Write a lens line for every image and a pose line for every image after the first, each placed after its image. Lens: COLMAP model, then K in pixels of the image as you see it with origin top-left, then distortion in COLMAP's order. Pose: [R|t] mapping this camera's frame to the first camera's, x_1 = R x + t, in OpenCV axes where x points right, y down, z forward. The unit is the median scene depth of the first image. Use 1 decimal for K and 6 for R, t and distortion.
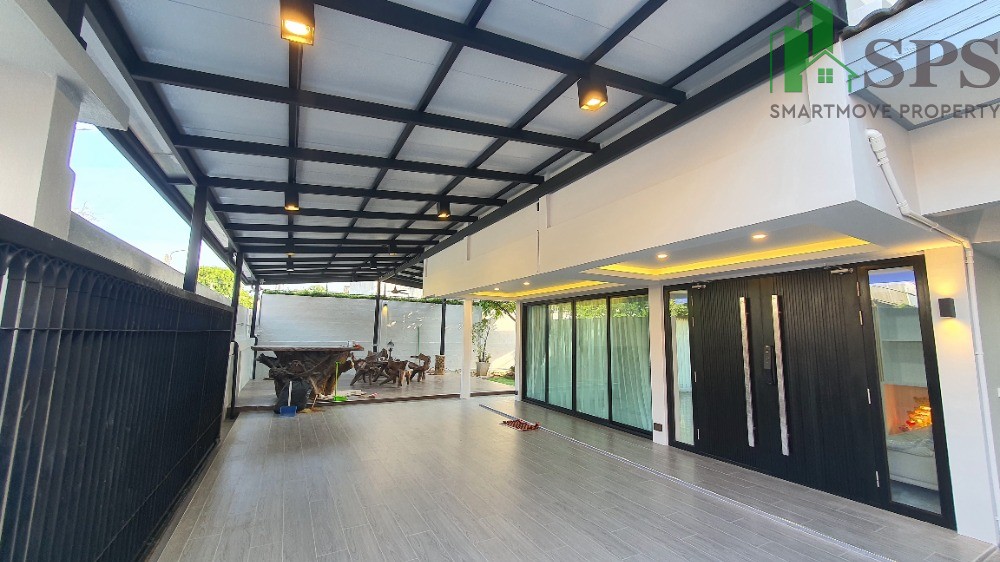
lens RADIAL K [[399.5, 0, 504.2], [0, 399.5, 282.0], [0, 0, 1]] dist [0.000021, -0.001152]
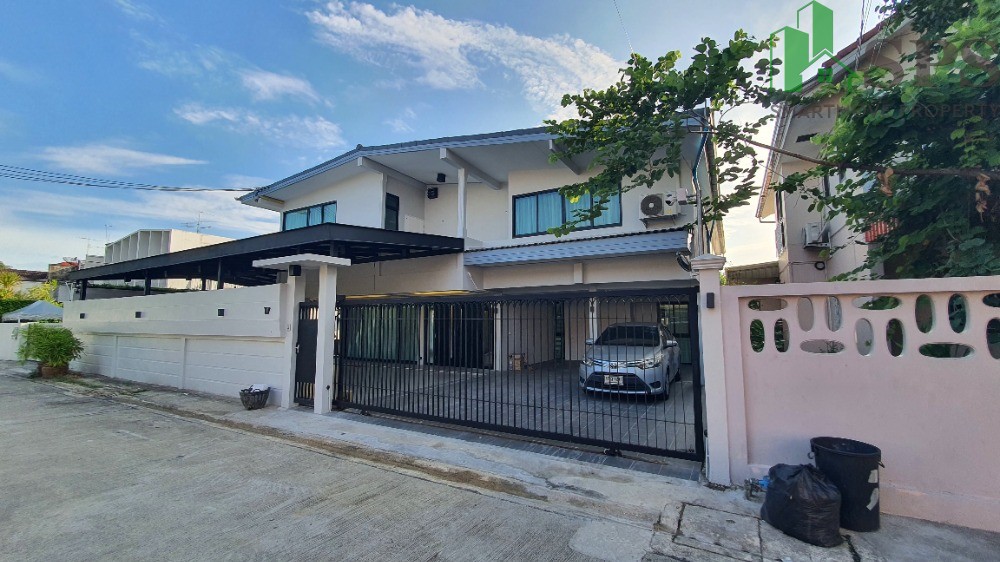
lens RADIAL K [[399.5, 0, 503.5], [0, 399.5, 280.7], [0, 0, 1]] dist [0.000021, -0.001152]
pose [[0.850639, 0.033656, 0.524672, -0.275618], [-0.052201, 0.998424, 0.020586, -0.102565], [-0.523153, -0.044900, 0.851055, -0.759006]]
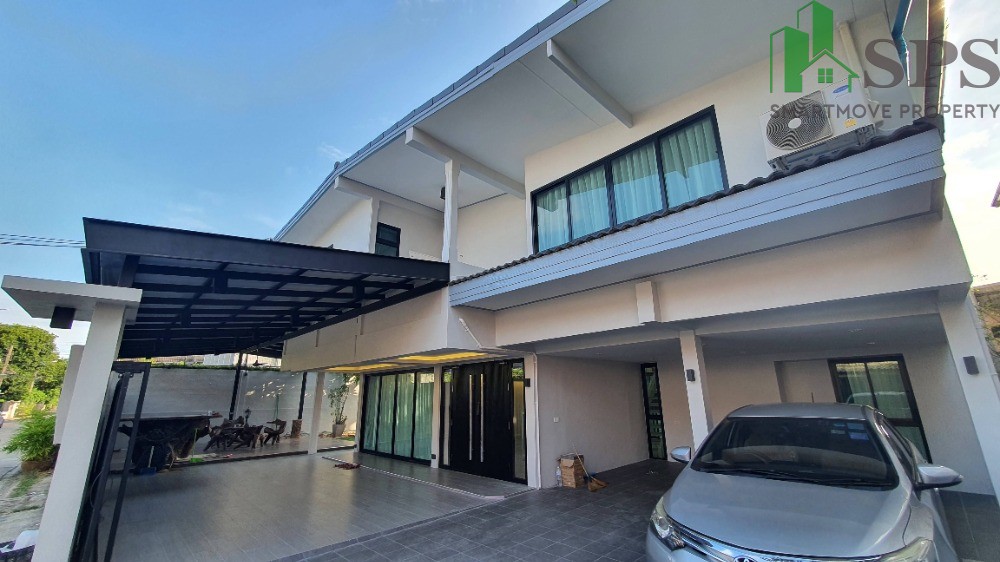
lens RADIAL K [[399.5, 0, 505.2], [0, 399.5, 282.4], [0, 0, 1]] dist [0.000021, -0.001152]
pose [[0.960980, 0.041440, 0.273498, 0.117894], [-0.002302, 0.989879, -0.141896, -0.061149], [-0.276610, 0.135730, 0.951349, -0.420421]]
